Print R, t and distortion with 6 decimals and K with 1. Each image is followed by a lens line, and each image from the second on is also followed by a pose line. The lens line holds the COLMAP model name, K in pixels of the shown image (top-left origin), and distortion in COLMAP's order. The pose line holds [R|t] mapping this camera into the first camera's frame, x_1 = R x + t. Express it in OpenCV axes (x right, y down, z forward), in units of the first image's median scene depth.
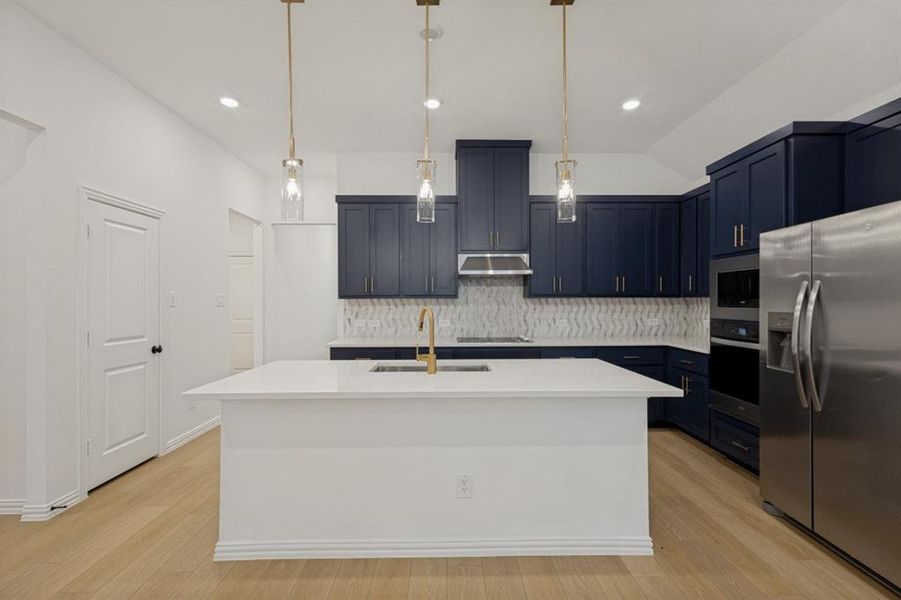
lens RADIAL K [[416.9, 0, 445.2], [0, 416.9, 293.9], [0, 0, 1]] dist [0.008318, -0.000748]
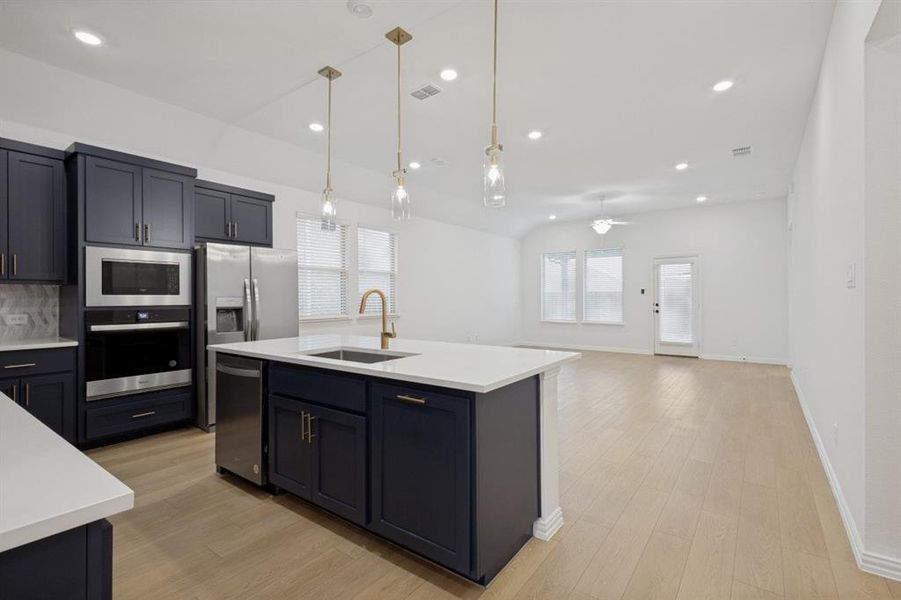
lens RADIAL K [[416.9, 0, 455.8], [0, 416.9, 295.5], [0, 0, 1]] dist [0.008318, -0.000748]
pose [[-0.801982, 0.008864, 0.597283, -0.458472], [-0.003009, 0.999817, -0.018878, 0.037155], [-0.597341, -0.016937, -0.801809, 0.970664]]
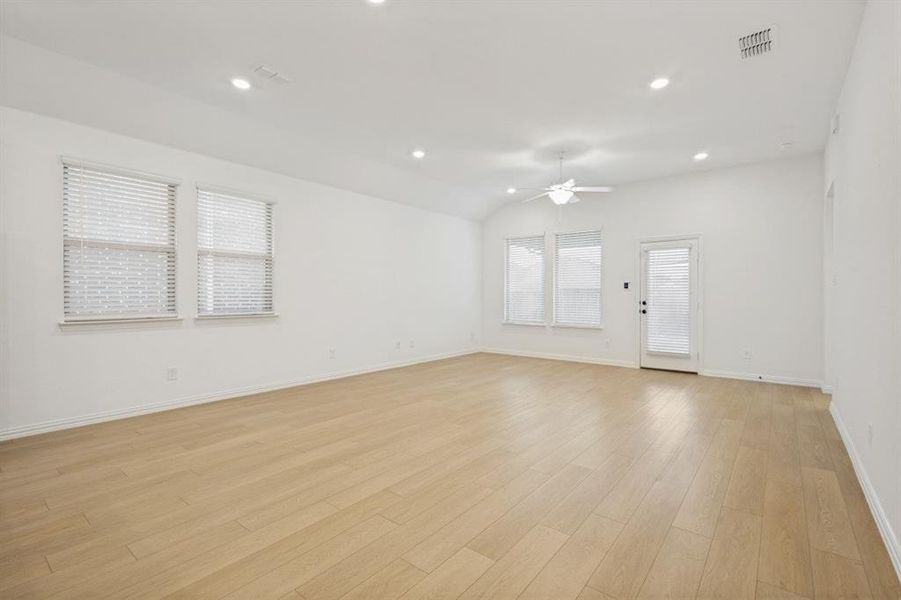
lens RADIAL K [[416.9, 0, 449.4], [0, 416.9, 295.5], [0, 0, 1]] dist [0.008318, -0.000748]
pose [[-0.775964, 0.001962, 0.630774, -0.448271], [-0.009756, 0.999838, -0.015111, 0.043518], [-0.630702, -0.017880, -0.775819, 0.433626]]
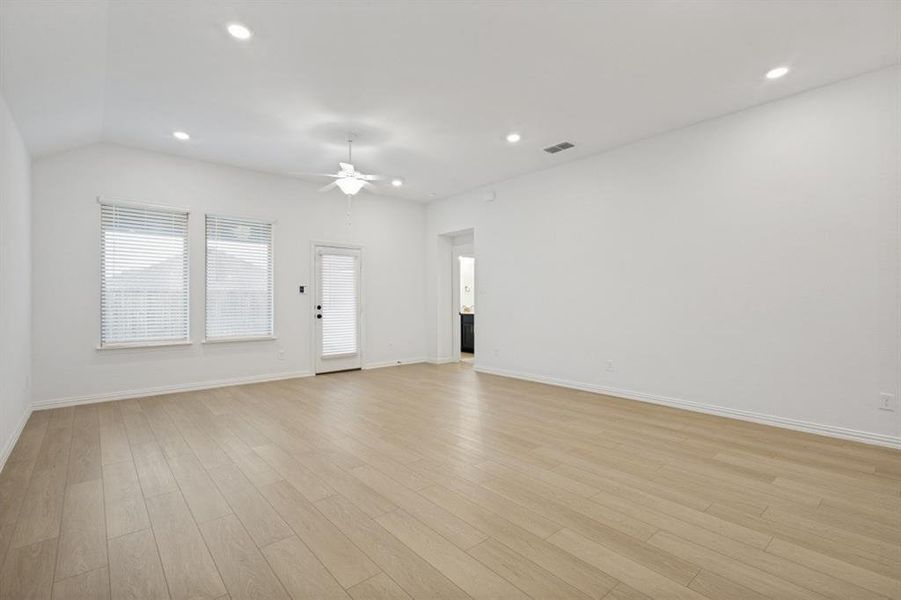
lens RADIAL K [[416.9, 0, 450.9], [0, 416.9, 298.5], [0, 0, 1]] dist [0.008318, -0.000748]
pose [[-0.759175, 0.005962, -0.650859, 0.570622], [0.016635, 0.999809, -0.010245, 0.031743], [0.650674, -0.018605, -0.759130, 0.239831]]
